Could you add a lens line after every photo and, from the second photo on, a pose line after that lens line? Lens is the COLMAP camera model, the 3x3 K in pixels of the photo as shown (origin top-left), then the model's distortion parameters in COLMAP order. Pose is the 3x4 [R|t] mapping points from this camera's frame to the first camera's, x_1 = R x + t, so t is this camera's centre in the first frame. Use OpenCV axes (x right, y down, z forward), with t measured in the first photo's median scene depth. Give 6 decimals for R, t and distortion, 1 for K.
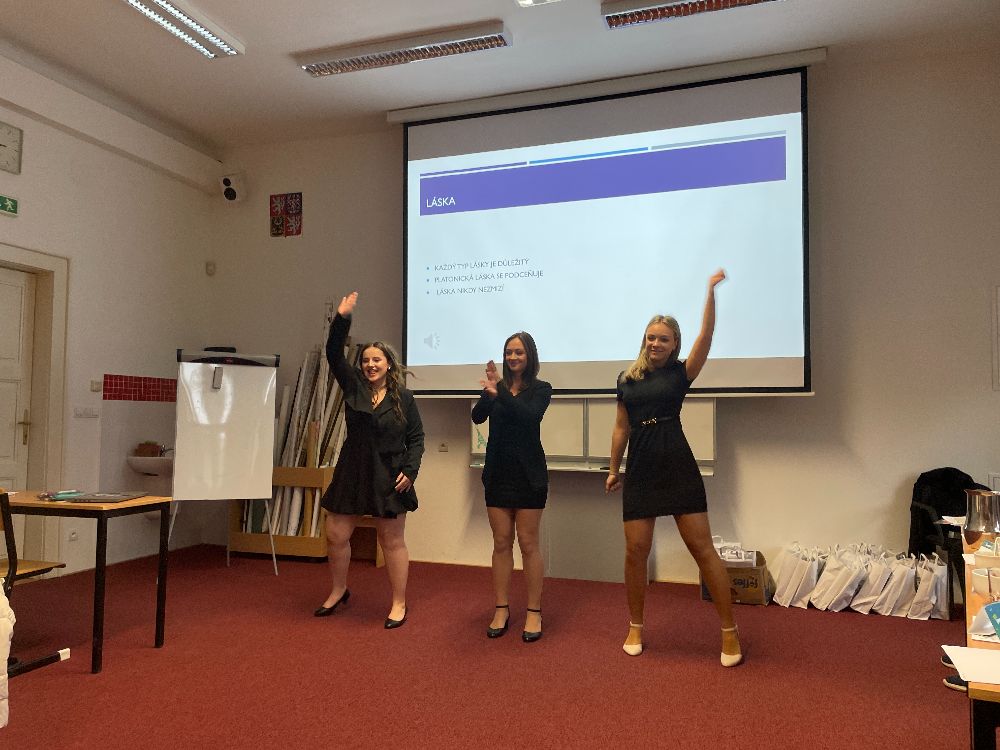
lens RADIAL K [[760.8, 0, 490.6], [0, 760.8, 383.6], [0, 0, 1]] dist [0.077896, -0.109450]
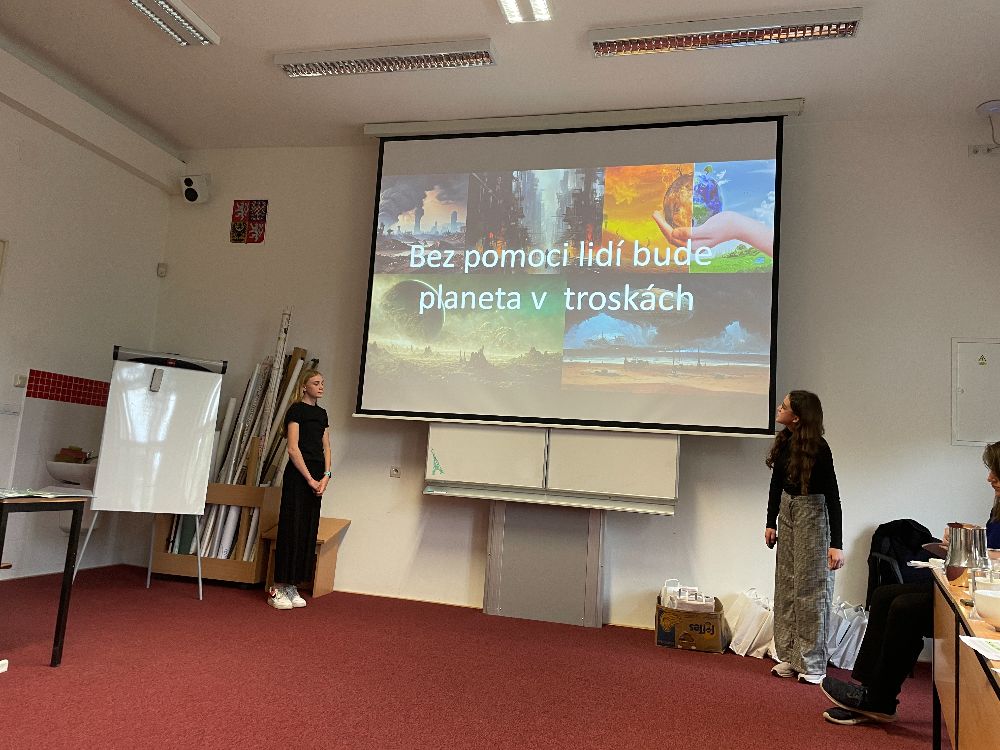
lens RADIAL K [[759.2, 0, 509.7], [0, 759.2, 376.5], [0, 0, 1]] dist [0.078678, -0.103801]
pose [[0.994366, 0.071844, 0.077943, -0.003454], [-0.065791, 0.994810, -0.077623, 0.029135], [-0.083115, 0.072058, 0.993931, 0.036979]]
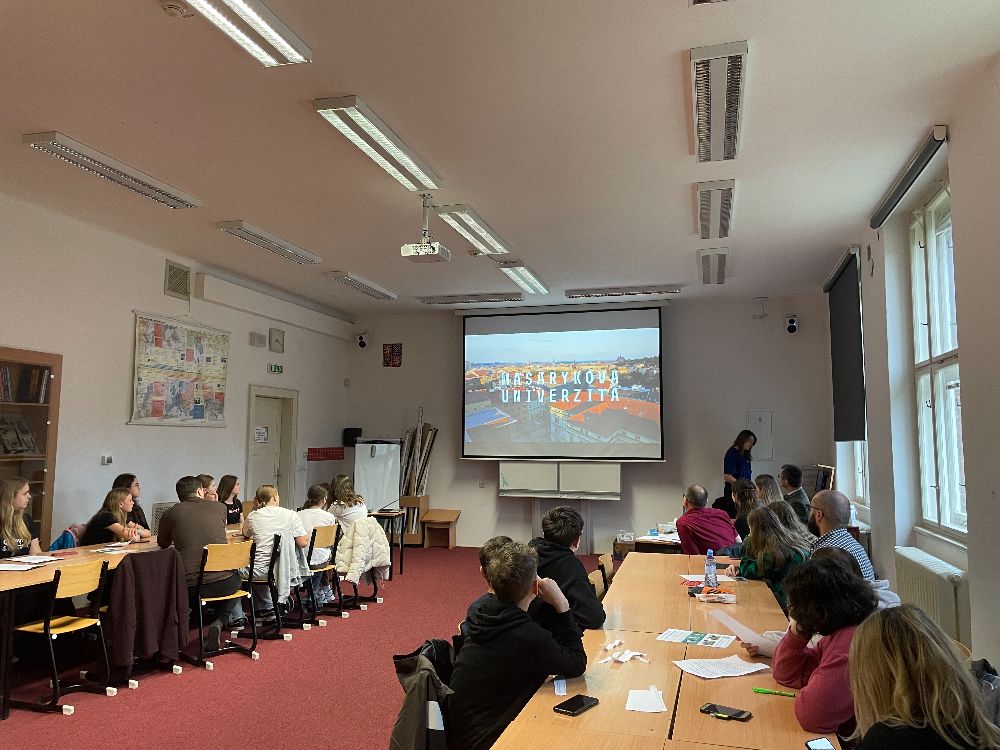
lens RADIAL K [[759.8, 0, 492.3], [0, 759.8, 366.3], [0, 0, 1]] dist [0.080675, -0.107513]
pose [[0.998774, 0.005398, 0.049203, -0.133246], [-0.002909, 0.998719, -0.050512, -0.116233], [-0.049413, 0.050307, 0.997511, -0.899455]]
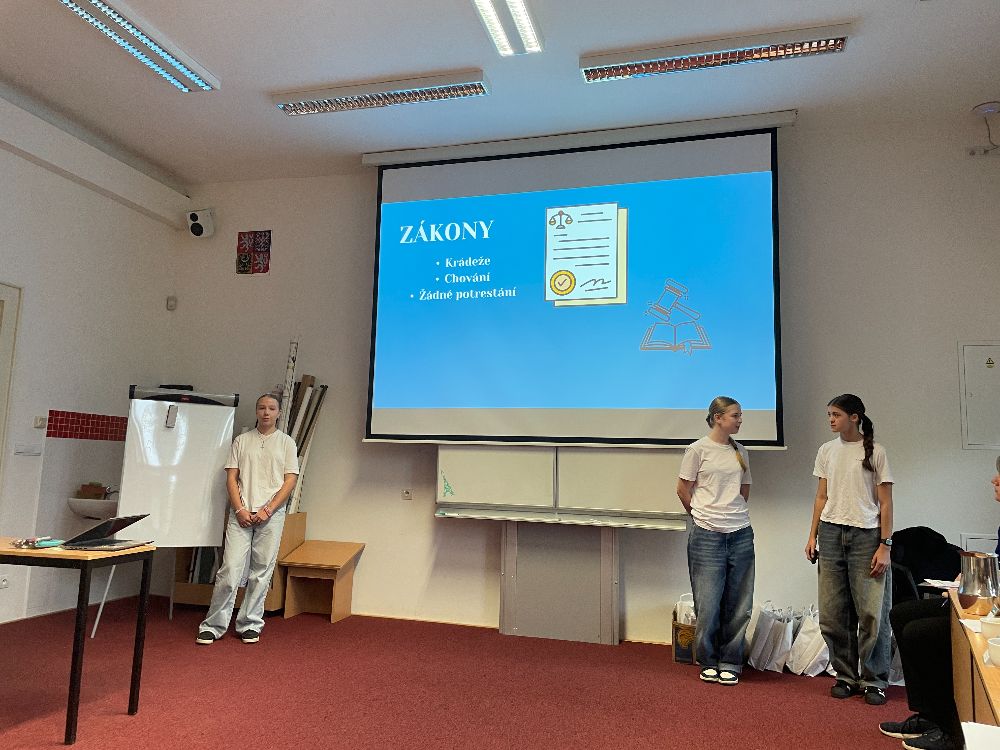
lens RADIAL K [[759.8, 0, 492.3], [0, 759.8, 366.3], [0, 0, 1]] dist [0.080675, -0.107513]
pose [[0.998318, 0.029272, 0.050035, -0.007826], [-0.024856, 0.995923, -0.086711, 0.002839], [-0.052369, 0.085321, 0.994976, 0.023985]]
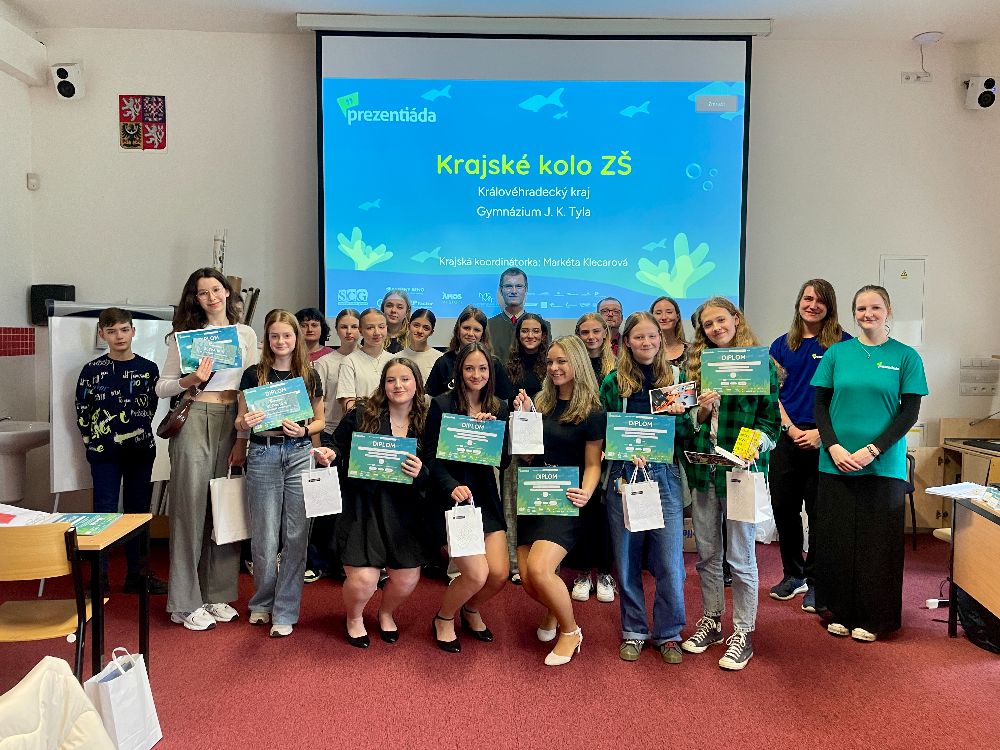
lens RADIAL K [[753.7, 0, 501.2], [0, 753.7, 370.6], [0, 0, 1]] dist [0.096601, -0.131878]
pose [[0.937567, -0.015782, 0.347447, -0.221170], [-0.019155, 0.995111, 0.096890, -0.050705], [-0.347278, -0.097497, 0.932680, 0.101873]]
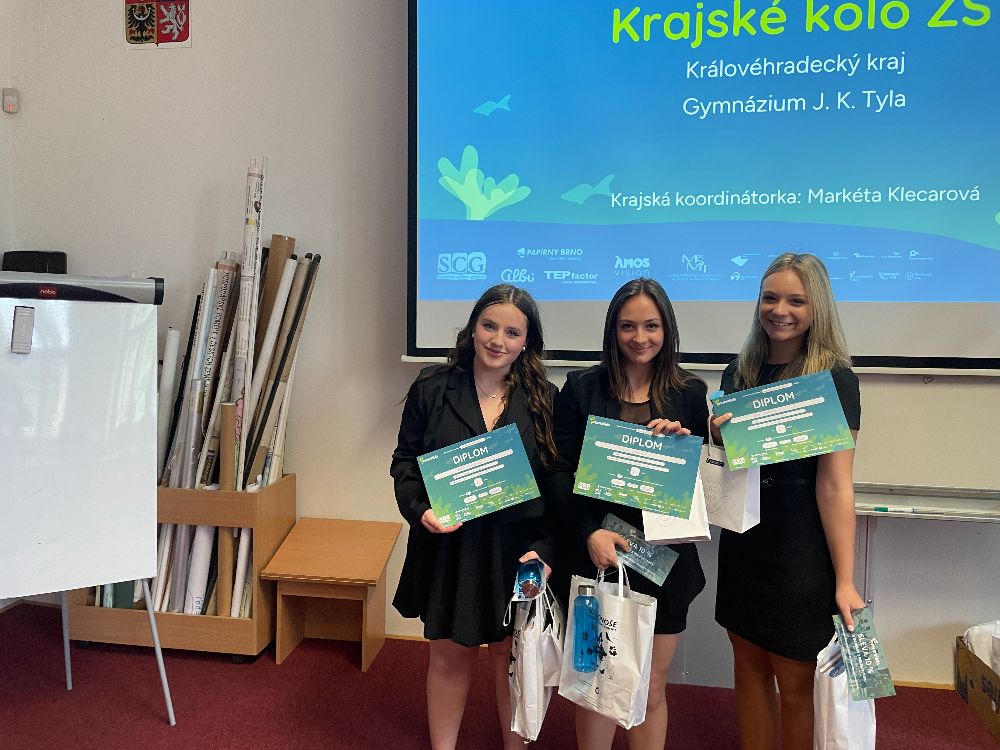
lens RADIAL K [[759.8, 0, 492.3], [0, 759.8, 366.3], [0, 0, 1]] dist [0.080675, -0.107513]
pose [[0.985520, -0.003298, 0.169527, -0.145595], [-0.016092, 0.993479, 0.112875, -0.038105], [-0.168794, -0.113969, 0.979040, 0.460485]]
